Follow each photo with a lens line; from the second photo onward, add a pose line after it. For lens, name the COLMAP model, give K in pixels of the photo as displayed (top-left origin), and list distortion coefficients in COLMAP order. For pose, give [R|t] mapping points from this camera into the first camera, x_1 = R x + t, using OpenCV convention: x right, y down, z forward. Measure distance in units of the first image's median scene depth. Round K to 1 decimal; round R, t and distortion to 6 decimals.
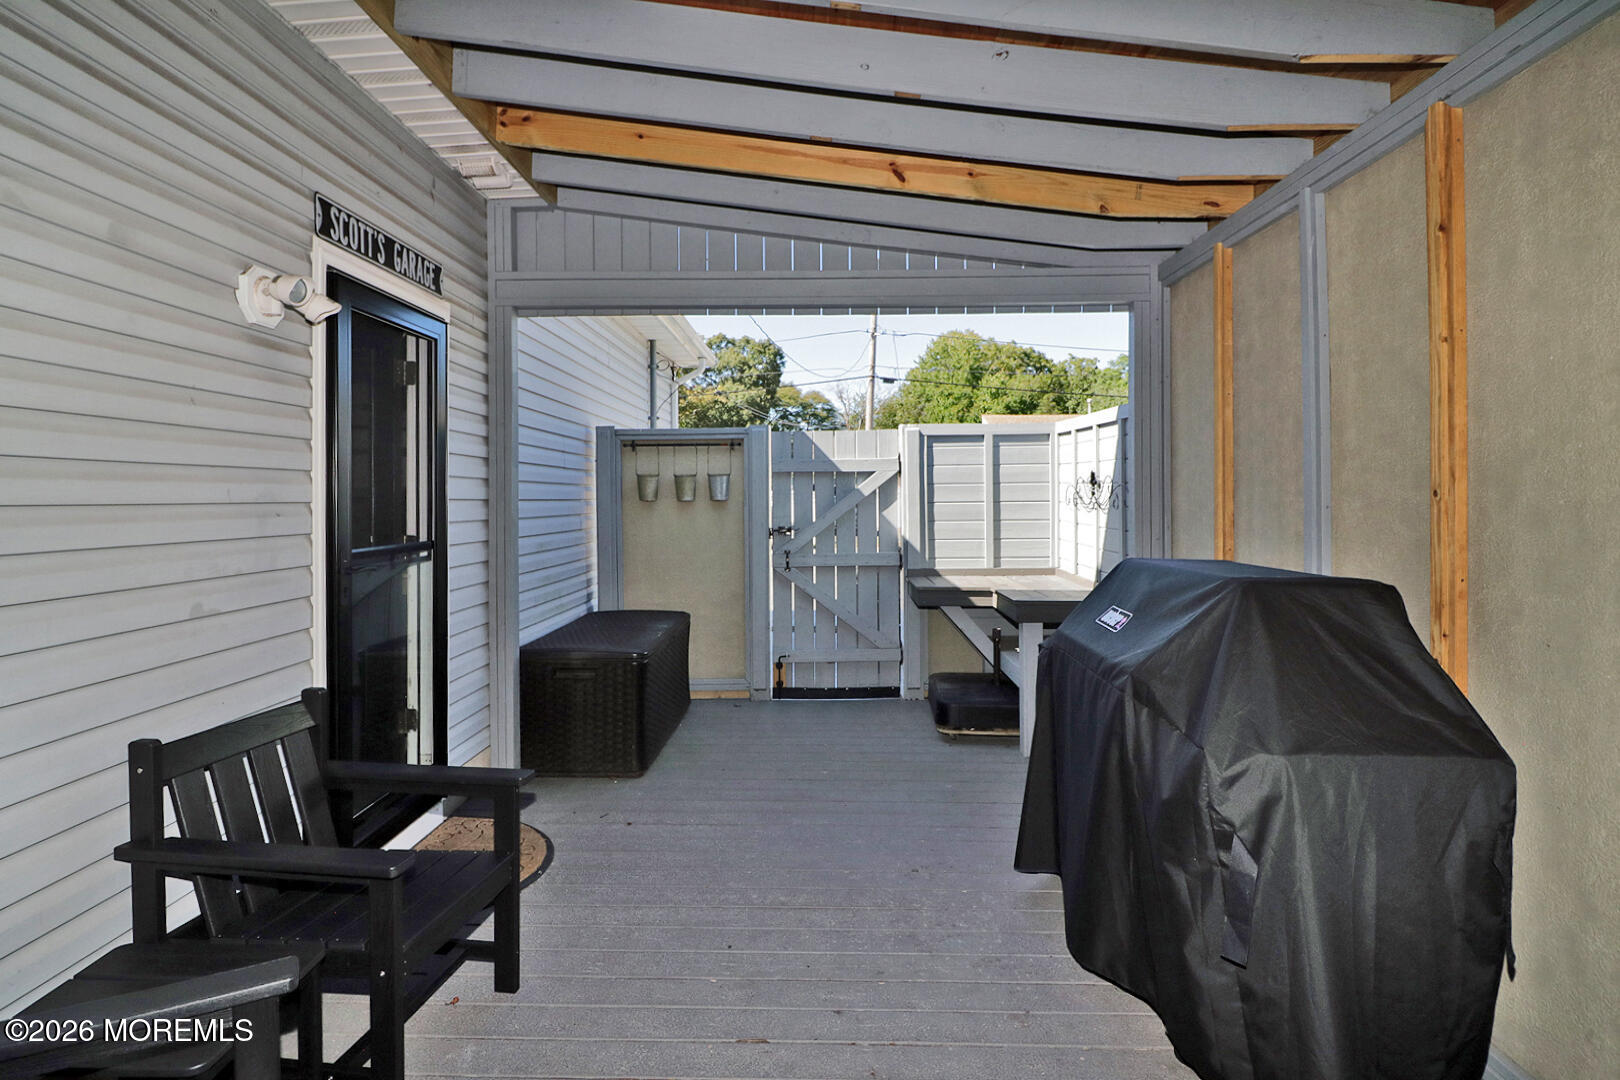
lens RADIAL K [[799.7, 0, 810.0], [0, 799.7, 540.0], [0, 0, 1]] dist [0.002523, -0.011727]
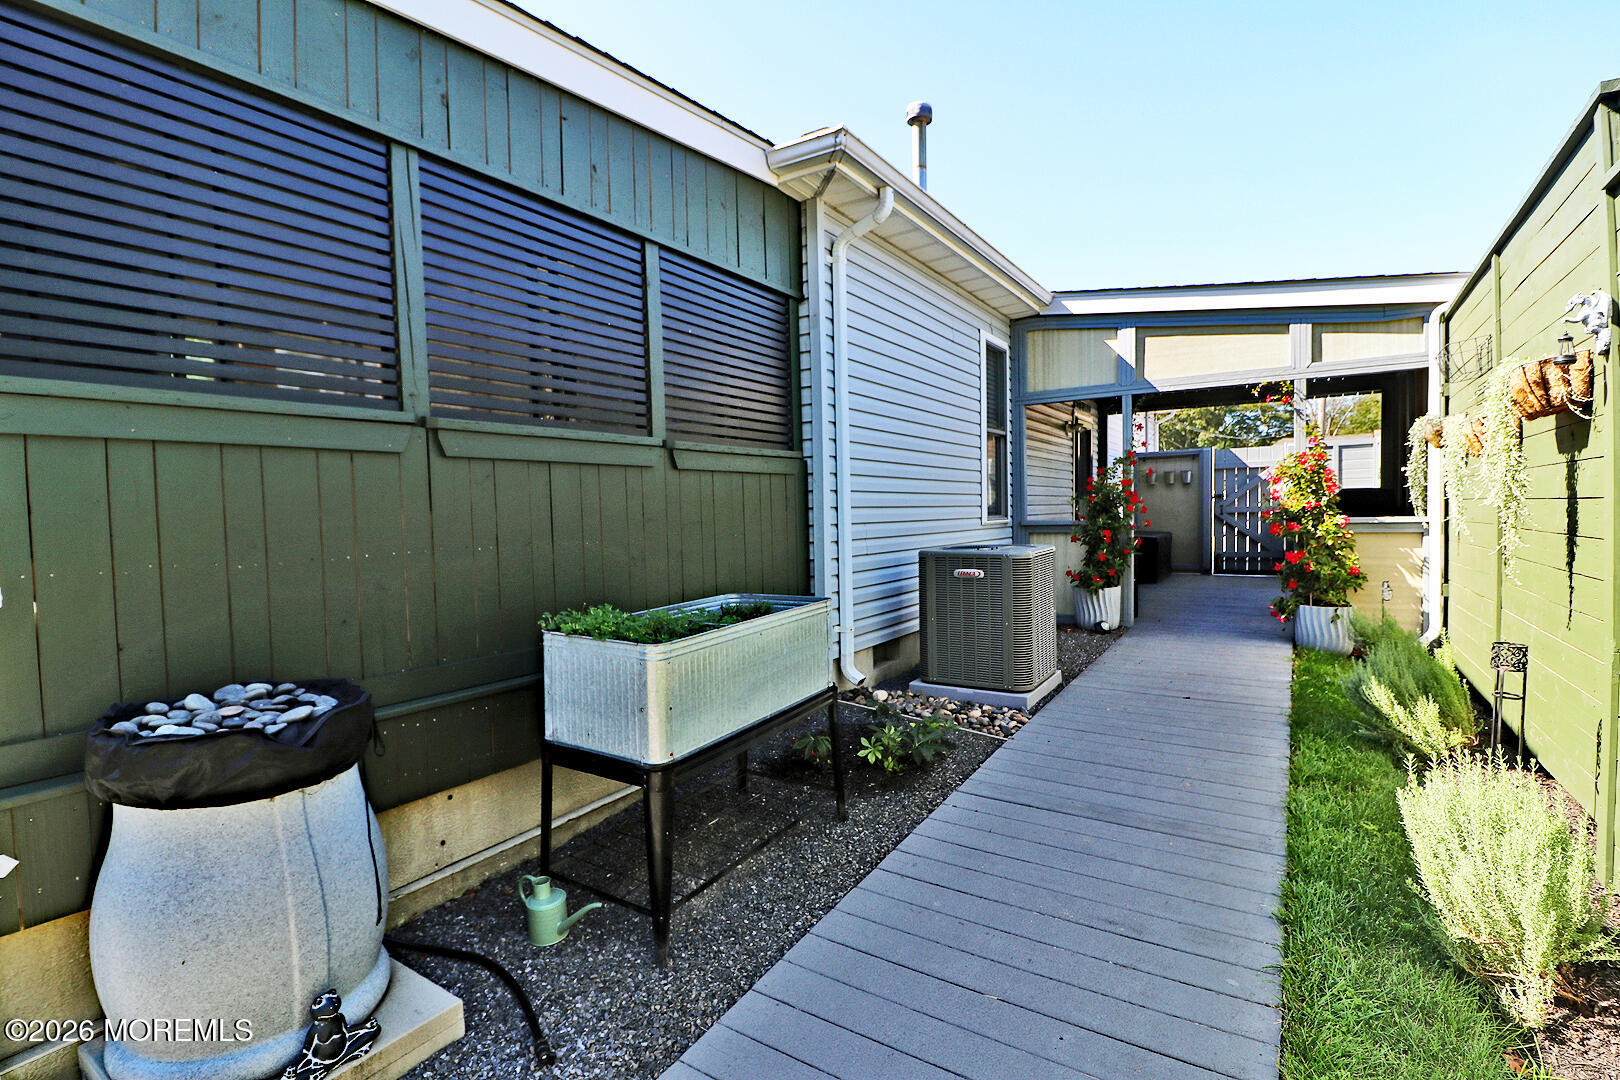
lens RADIAL K [[744.5, 0, 811.8], [0, 744.5, 539.4], [0, 0, 1]] dist [-0.002064, -0.012403]
pose [[0.846663, 0.009232, -0.532049, 0.207045], [-0.013557, 0.999899, -0.004222, 0.260253], [0.531957, 0.010787, 0.846703, -2.558424]]
